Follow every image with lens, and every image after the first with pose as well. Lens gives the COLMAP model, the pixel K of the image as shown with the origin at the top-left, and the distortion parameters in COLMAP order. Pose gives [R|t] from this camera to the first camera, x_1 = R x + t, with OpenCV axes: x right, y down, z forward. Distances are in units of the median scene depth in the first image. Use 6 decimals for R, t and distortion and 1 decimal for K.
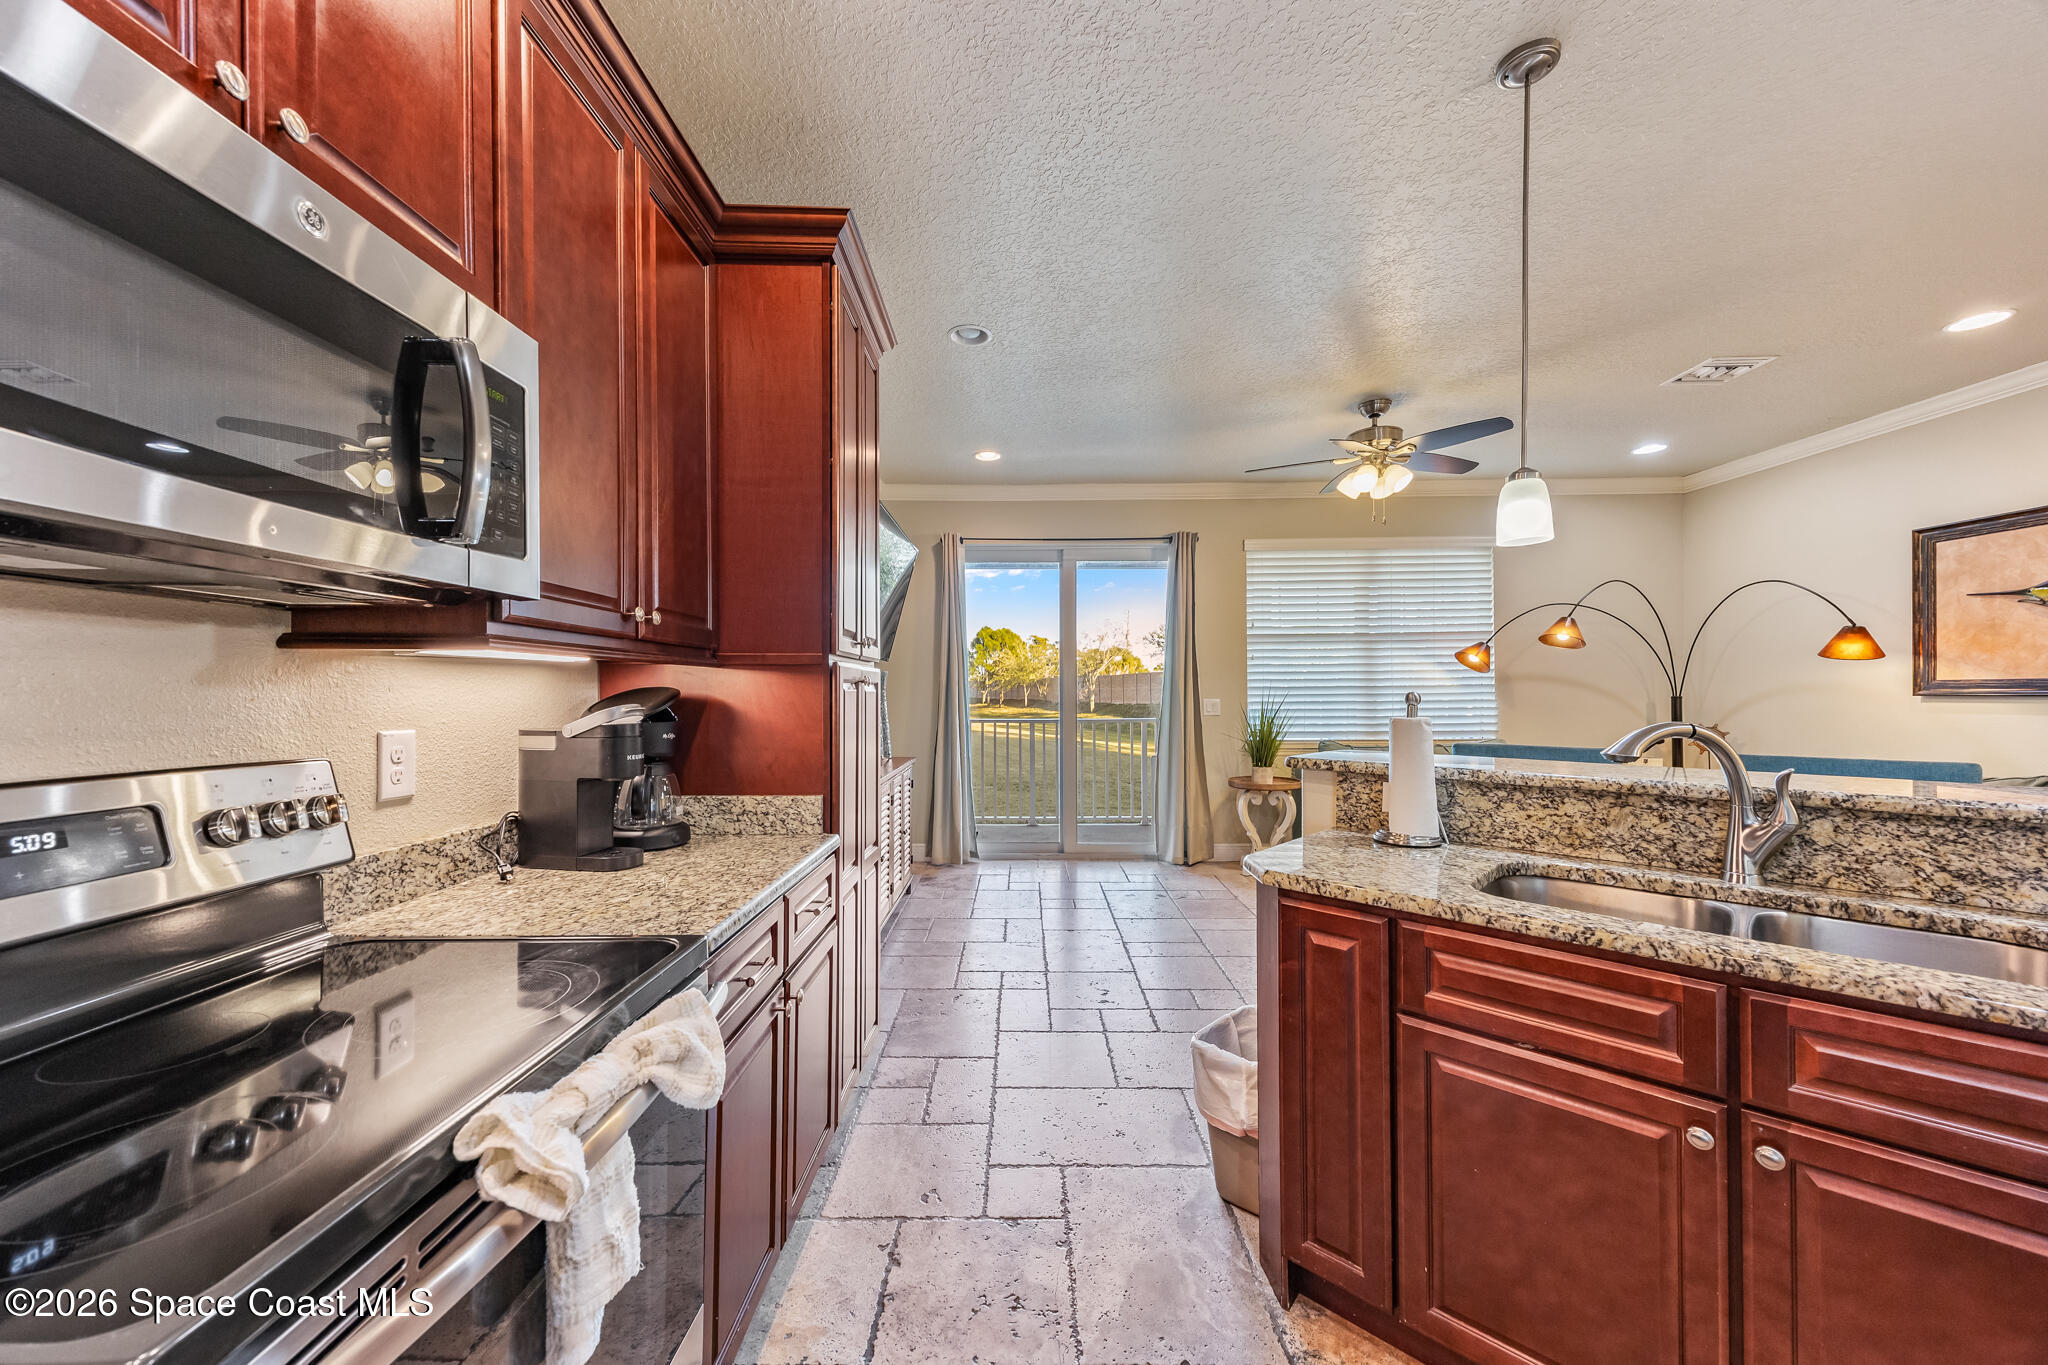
lens RADIAL K [[771.7, 0, 1031.1], [0, 771.7, 689.2], [0, 0, 1]] dist [0.015031, -0.003593]
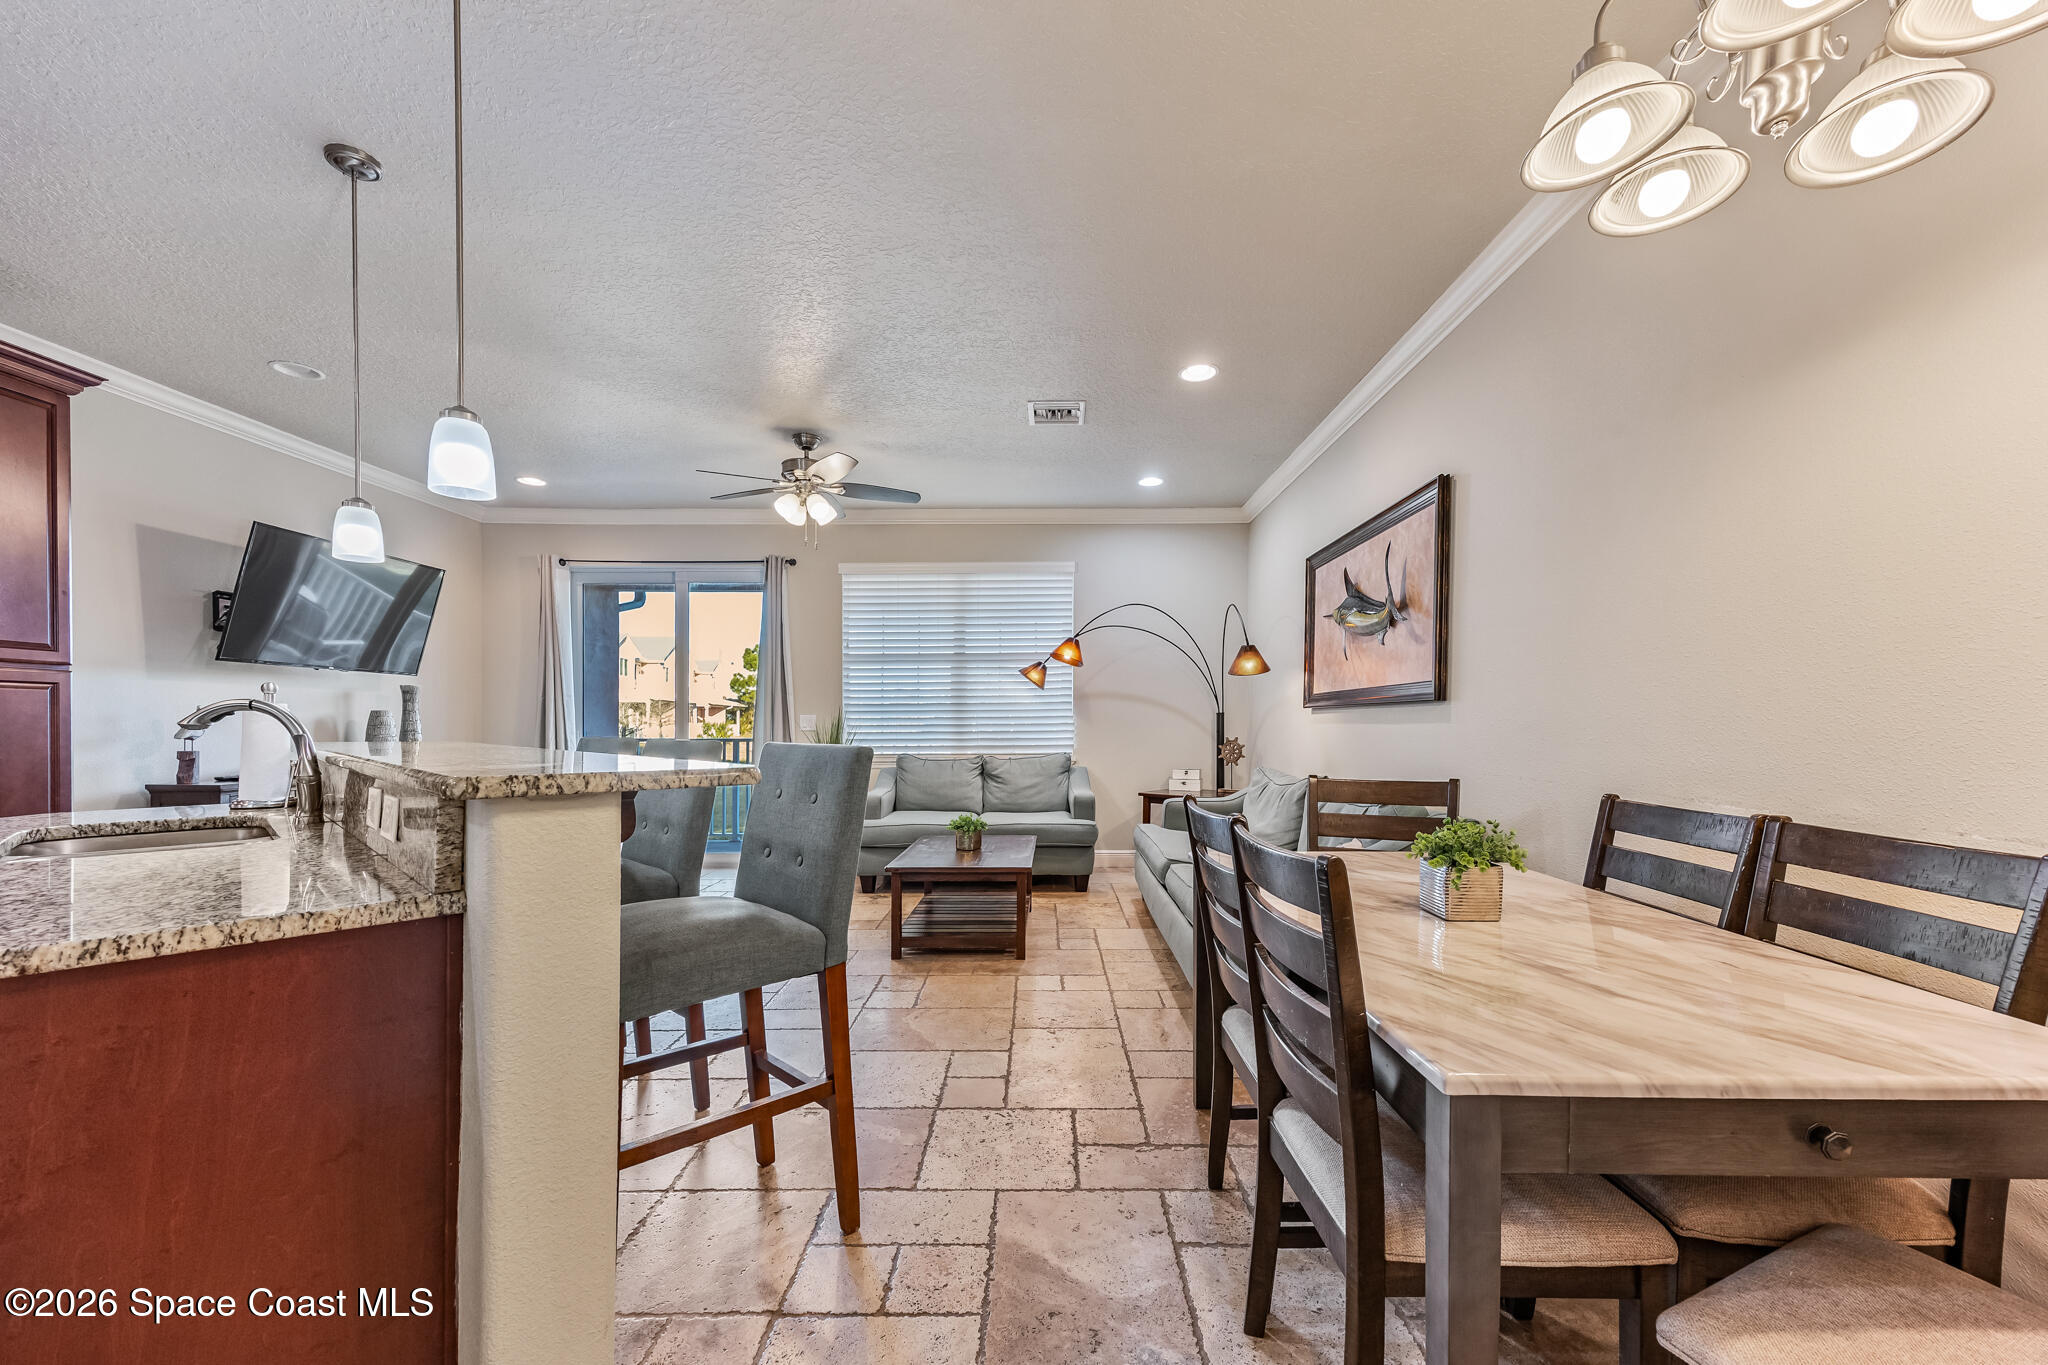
lens RADIAL K [[771.7, 0, 1035.0], [0, 771.7, 729.2], [0, 0, 1]] dist [0.015031, -0.003593]
pose [[0.999992, 0.003767, -0.001478, 0.784778], [-0.003746, 0.999888, 0.014498, 0.024694], [0.001533, -0.014492, 0.999894, -0.092742]]
